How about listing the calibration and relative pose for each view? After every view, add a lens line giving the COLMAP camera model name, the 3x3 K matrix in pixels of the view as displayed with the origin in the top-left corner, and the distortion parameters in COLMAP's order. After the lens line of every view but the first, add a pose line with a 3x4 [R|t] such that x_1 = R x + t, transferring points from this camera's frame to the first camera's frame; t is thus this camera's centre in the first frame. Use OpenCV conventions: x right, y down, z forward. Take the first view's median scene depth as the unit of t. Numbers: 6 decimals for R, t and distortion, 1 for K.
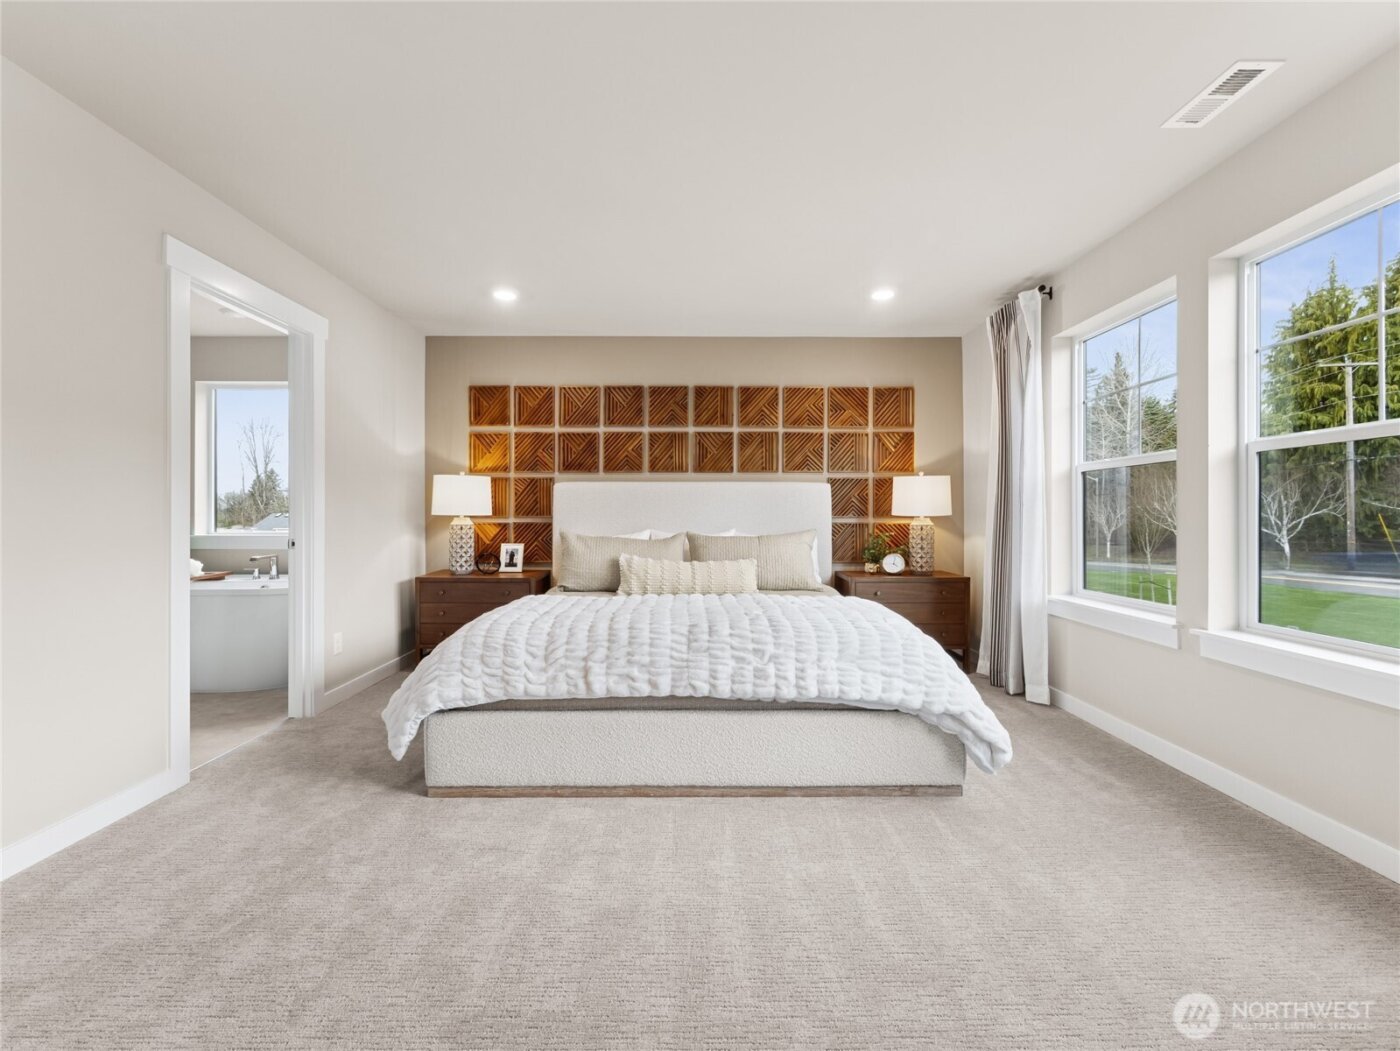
lens RADIAL K [[595.1, 0, 685.6], [0, 595.1, 519.1], [0, 0, 1]] dist [-0.003657, 0.000084]
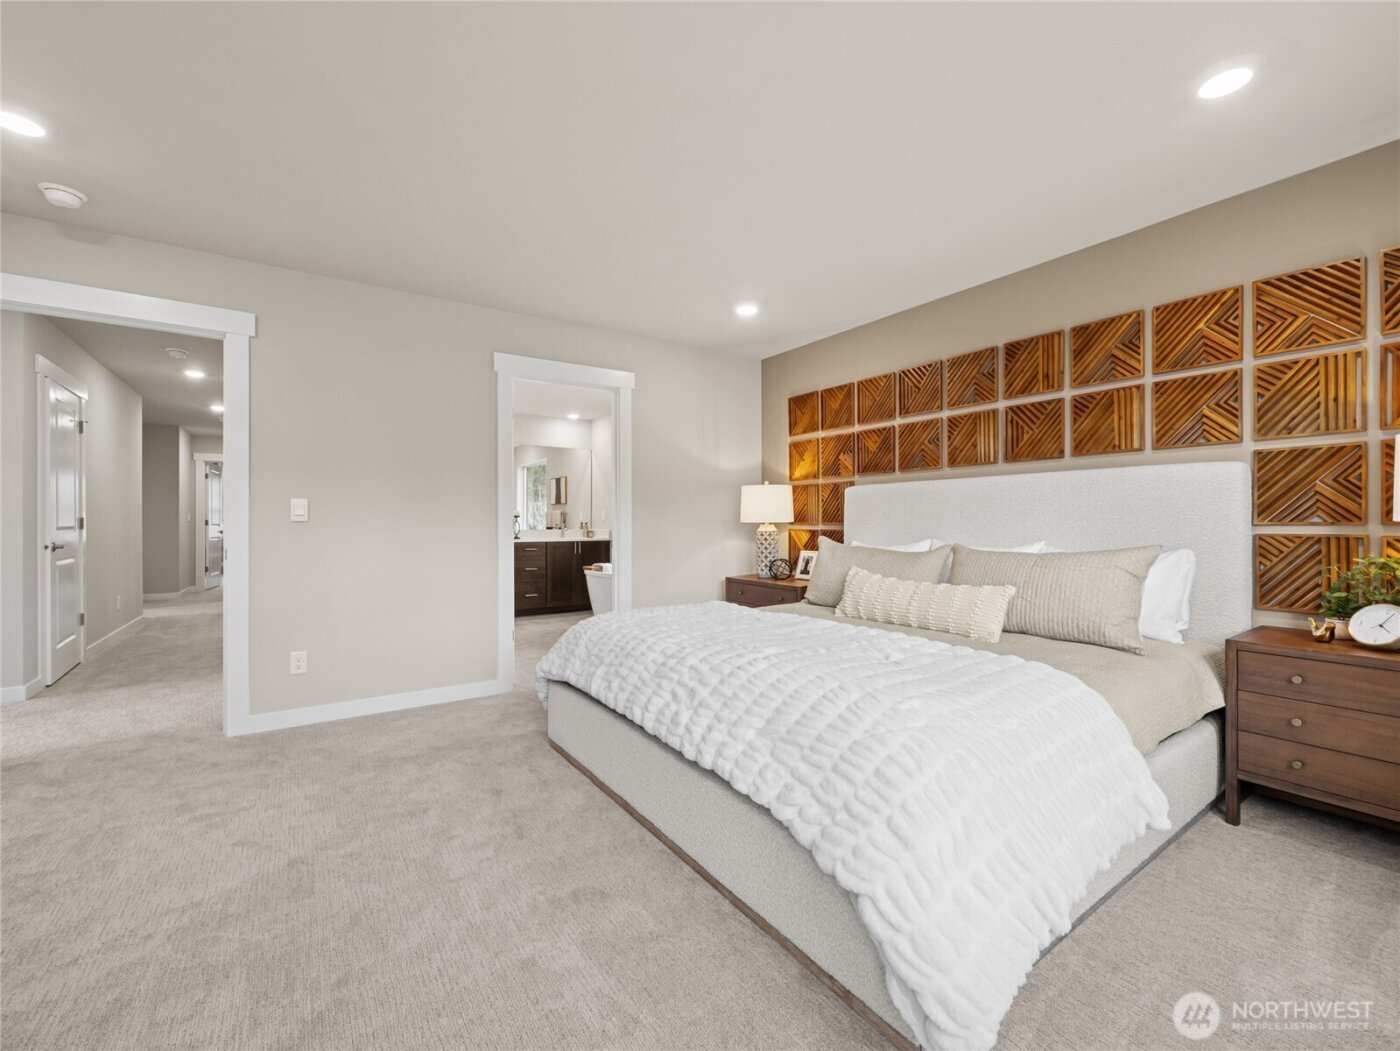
lens RADIAL K [[581.0, 0, 675.0], [0, 581.0, 525.9], [0, 0, 1]] dist [-0.002408, 0.000062]
pose [[0.556237, 0.002848, -0.831019, 0.381426], [-0.001662, 0.999996, 0.002315, -0.002214], [0.831022, 0.000094, 0.556240, 0.271697]]
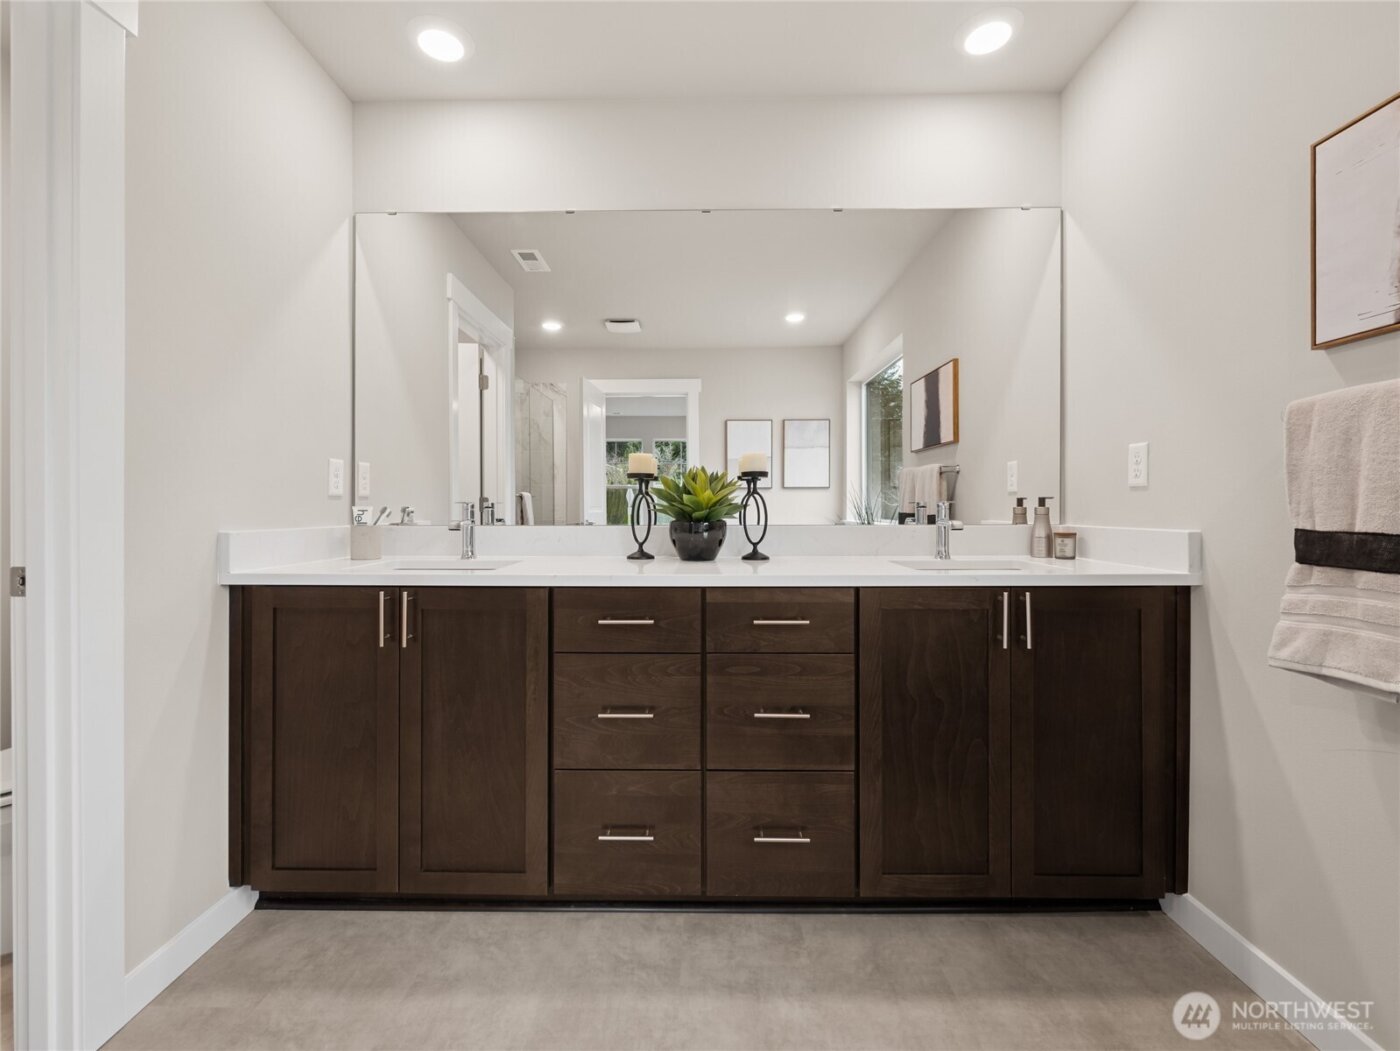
lens RADIAL K [[634.9, 0, 696.3], [0, 634.9, 509.1], [0, 0, 1]] dist [-0.002900, -0.000059]
pose [[0.014963, 0.001627, -0.999887, -0.803606], [0.000318, 0.999999, 0.001632, 0.000172], [0.999888, -0.000342, 0.014962, 0.779301]]
